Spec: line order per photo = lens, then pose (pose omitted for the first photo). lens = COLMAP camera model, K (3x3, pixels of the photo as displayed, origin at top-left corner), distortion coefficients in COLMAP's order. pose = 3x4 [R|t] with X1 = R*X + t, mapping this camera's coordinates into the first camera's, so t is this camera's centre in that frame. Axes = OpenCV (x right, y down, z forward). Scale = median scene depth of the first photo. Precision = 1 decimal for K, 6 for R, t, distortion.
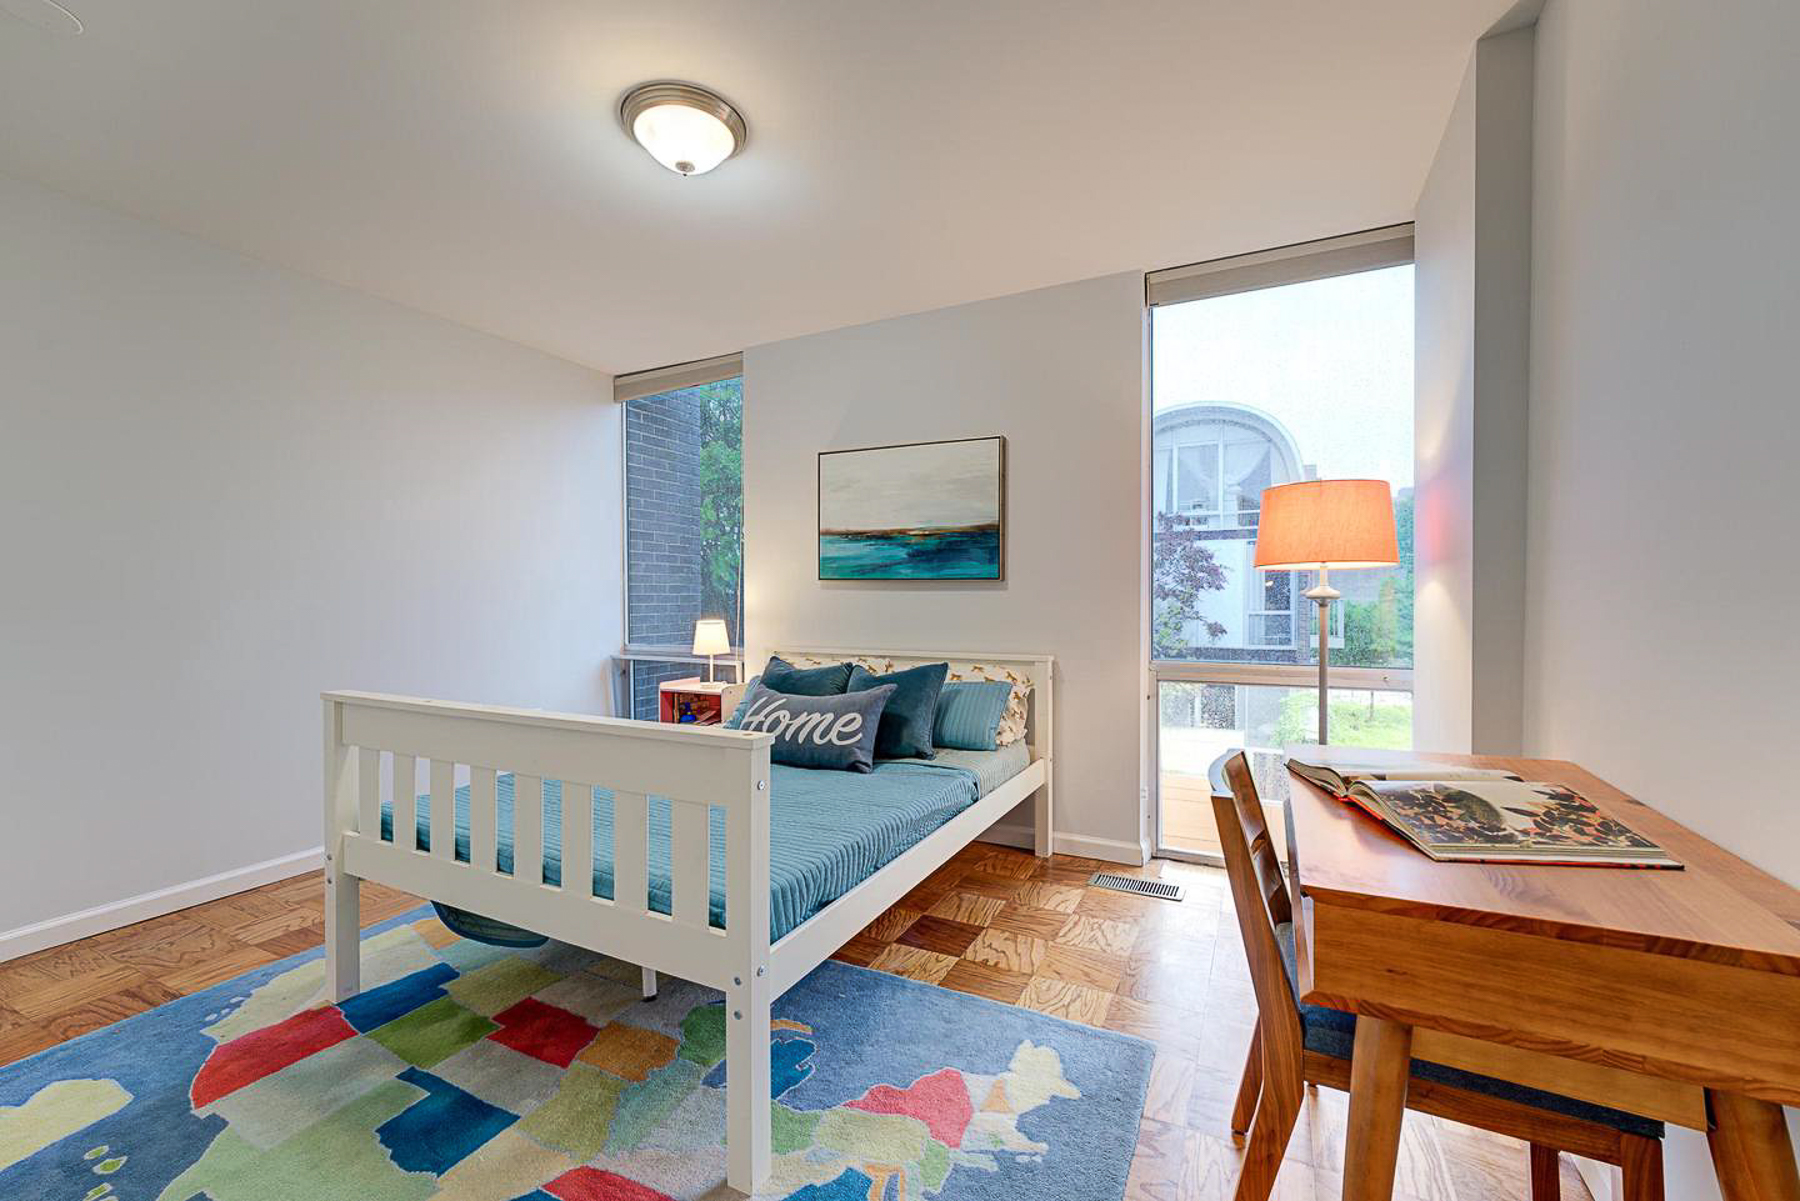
lens RADIAL K [[732.7, 0, 907.2], [0, 732.7, 589.7], [0, 0, 1]] dist [-0.016612, 0.000040]
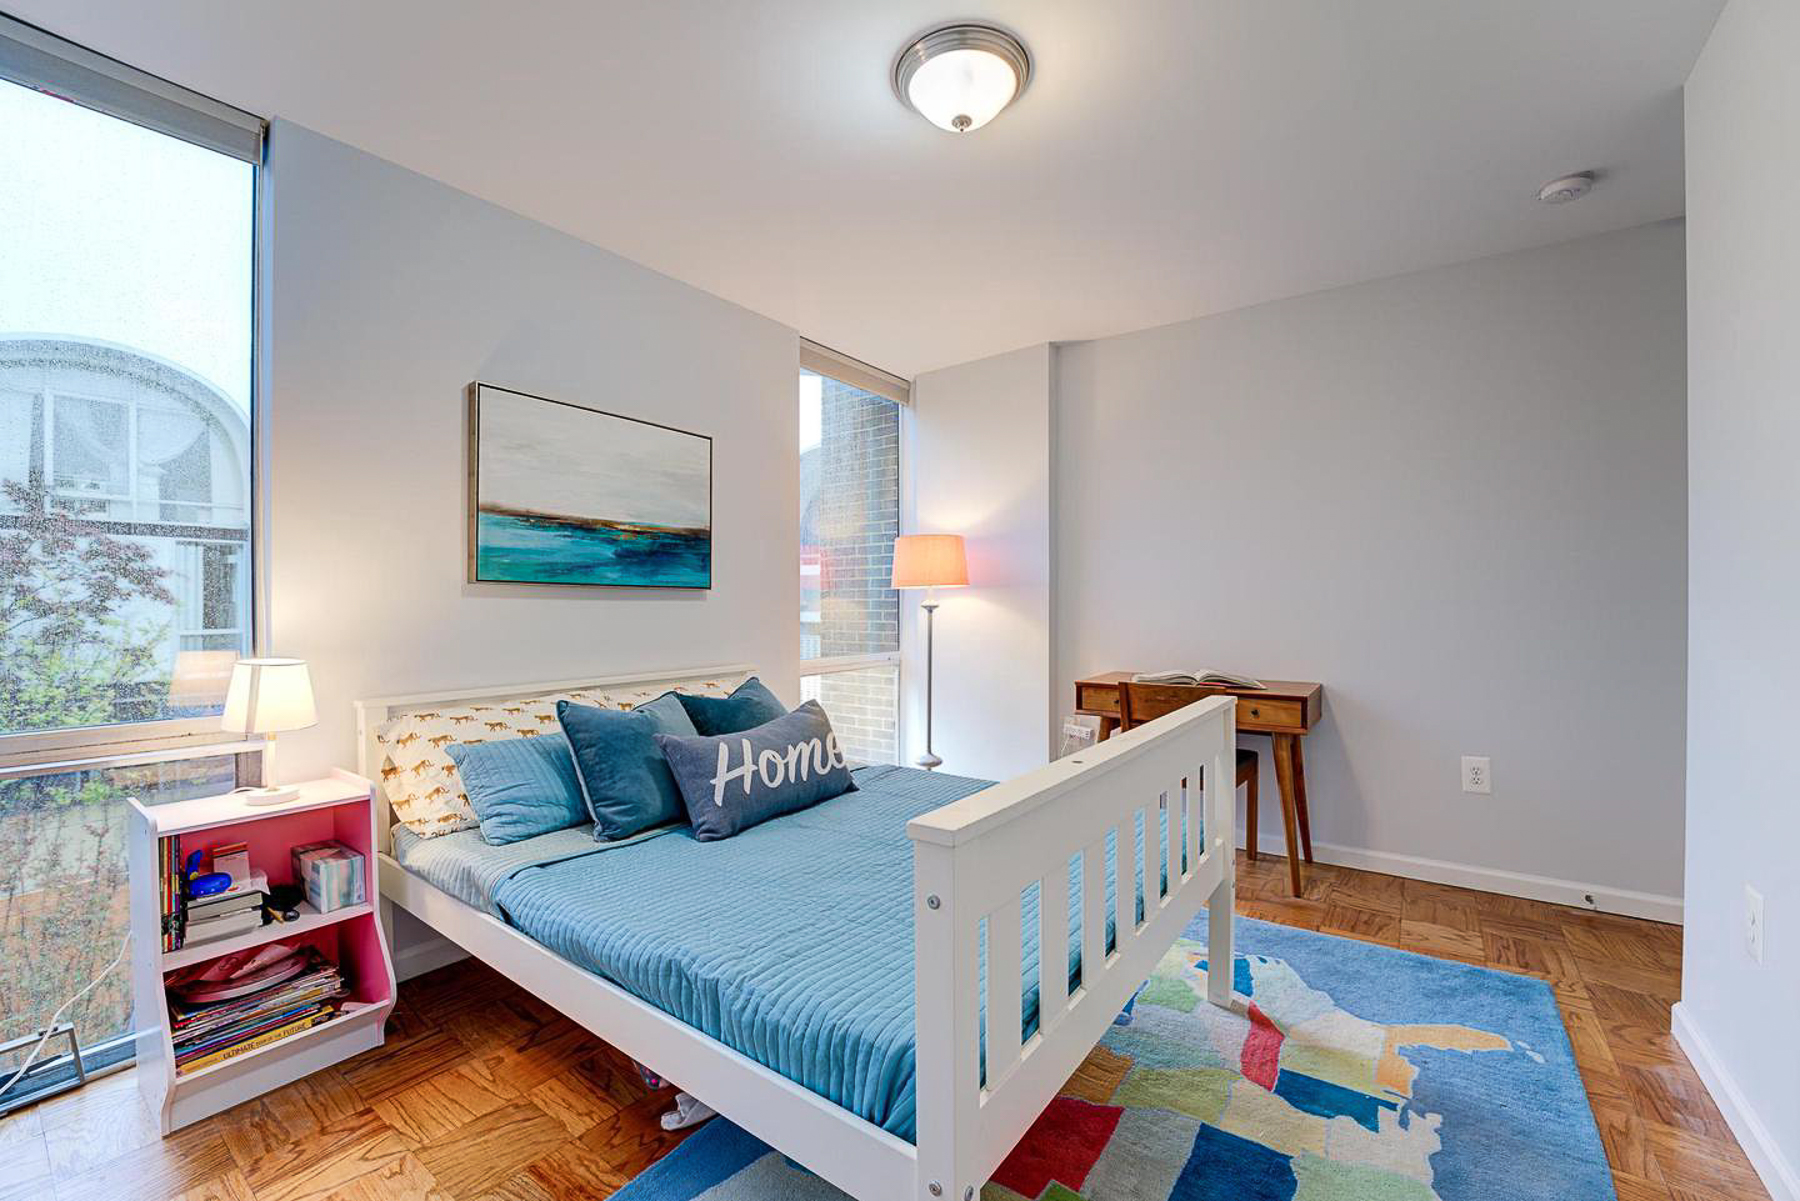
lens RADIAL K [[728.4, 0, 900.0], [0, 728.4, 600.5], [0, 0, 1]] dist [-0.038449, -0.000066]
pose [[0.160870, 0.007797, 0.986945, -0.714017], [-0.002770, 0.999968, -0.007448, 0.006874], [-0.986972, -0.001536, 0.160887, 0.570340]]
